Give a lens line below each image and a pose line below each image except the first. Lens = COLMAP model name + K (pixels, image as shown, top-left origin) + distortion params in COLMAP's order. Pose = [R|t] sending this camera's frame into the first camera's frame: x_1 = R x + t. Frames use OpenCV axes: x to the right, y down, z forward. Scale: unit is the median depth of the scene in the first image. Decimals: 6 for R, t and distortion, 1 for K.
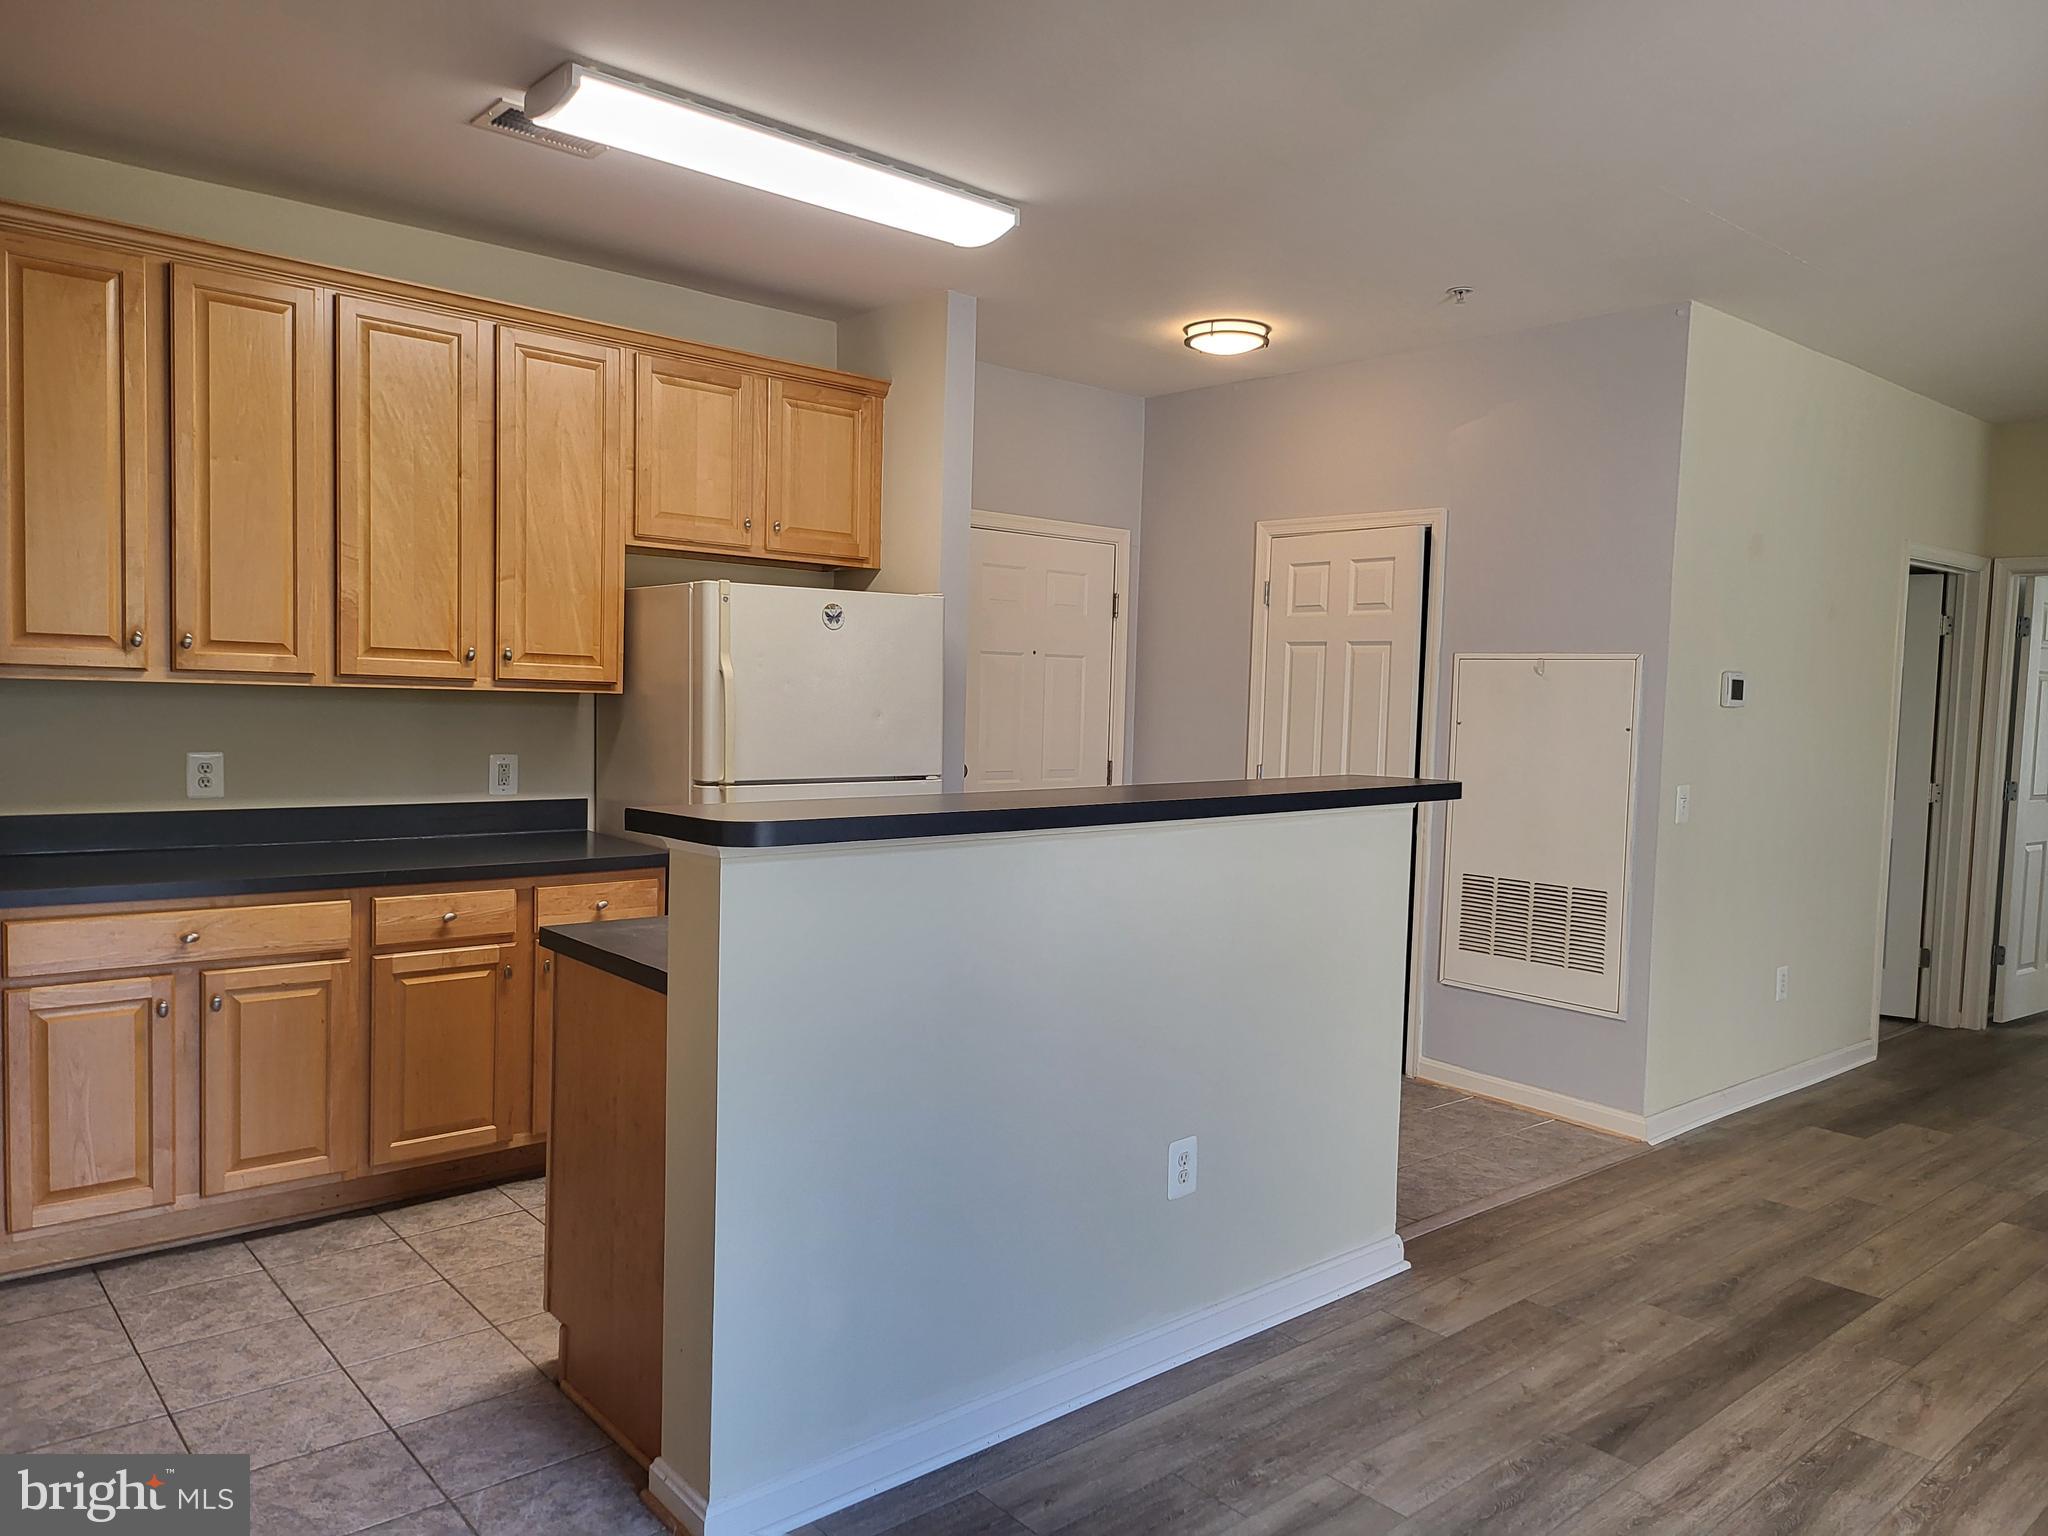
lens RADIAL K [[1447.6, 0, 1044.1], [0, 1447.6, 793.9], [0, 0, 1]] dist [0.058639, -0.058124]
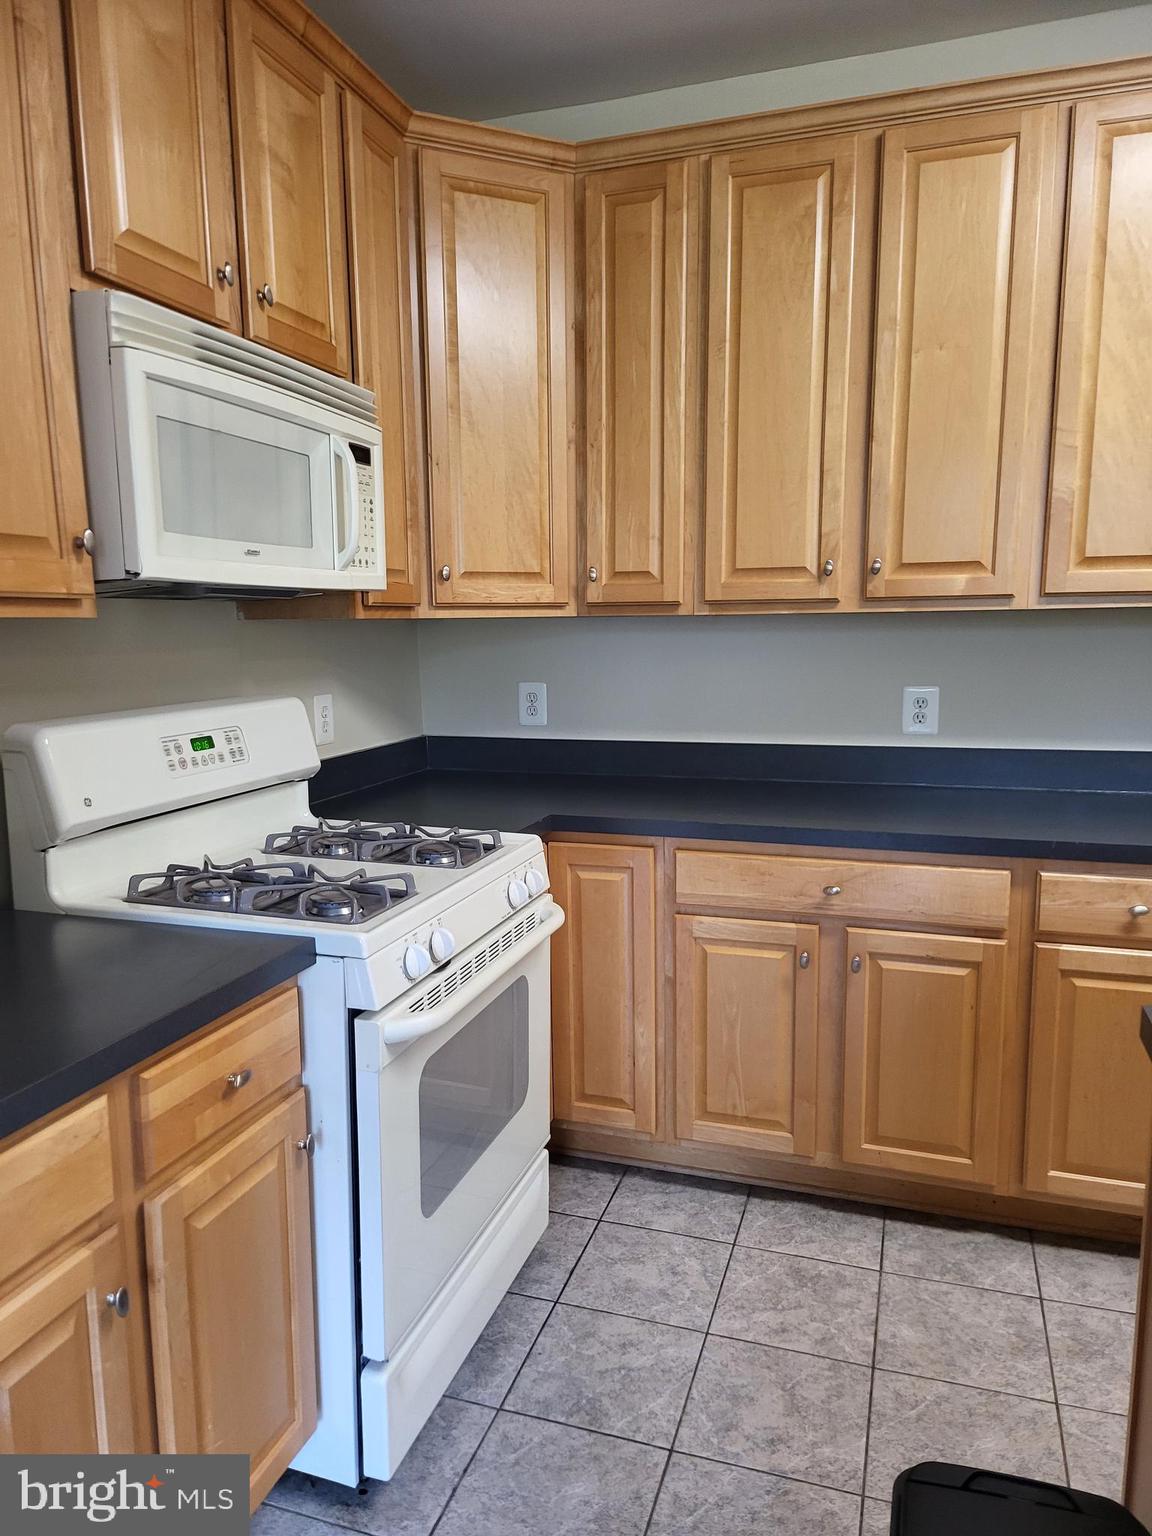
lens RADIAL K [[1085.7, 0, 550.3], [0, 1085.7, 791.6], [0, 0, 1]] dist [0.058639, -0.058124]
pose [[0.500607, 0.097066, -0.860216, -0.079412], [-0.034195, 0.995136, 0.092391, -0.018685], [0.864999, -0.016836, 0.501491, 0.459508]]
